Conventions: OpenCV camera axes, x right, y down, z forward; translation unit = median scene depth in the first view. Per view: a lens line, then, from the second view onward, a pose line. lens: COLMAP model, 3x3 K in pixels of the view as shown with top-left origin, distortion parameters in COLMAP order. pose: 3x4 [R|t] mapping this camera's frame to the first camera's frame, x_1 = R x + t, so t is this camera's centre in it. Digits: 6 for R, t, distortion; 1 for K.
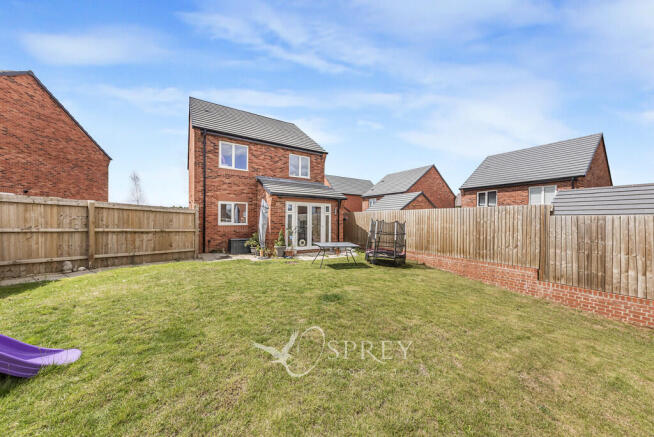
lens RADIAL K [[227.9, 0, 326.4], [0, 227.9, 219.1], [0, 0, 1]] dist [-0.001125, -0.000312]
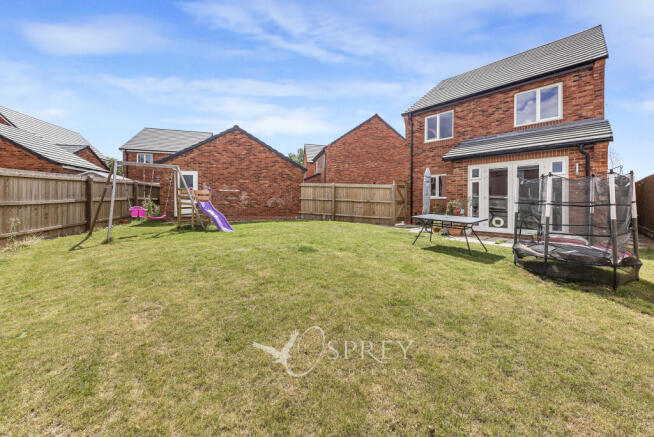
lens RADIAL K [[227.9, 0, 319.1], [0, 227.9, 202.1], [0, 0, 1]] dist [-0.001125, -0.000312]
pose [[0.174072, -0.002931, -0.984728, 0.468074], [-0.002240, 0.999992, -0.003372, 0.047047], [0.984730, 0.002792, 0.174064, 0.351256]]
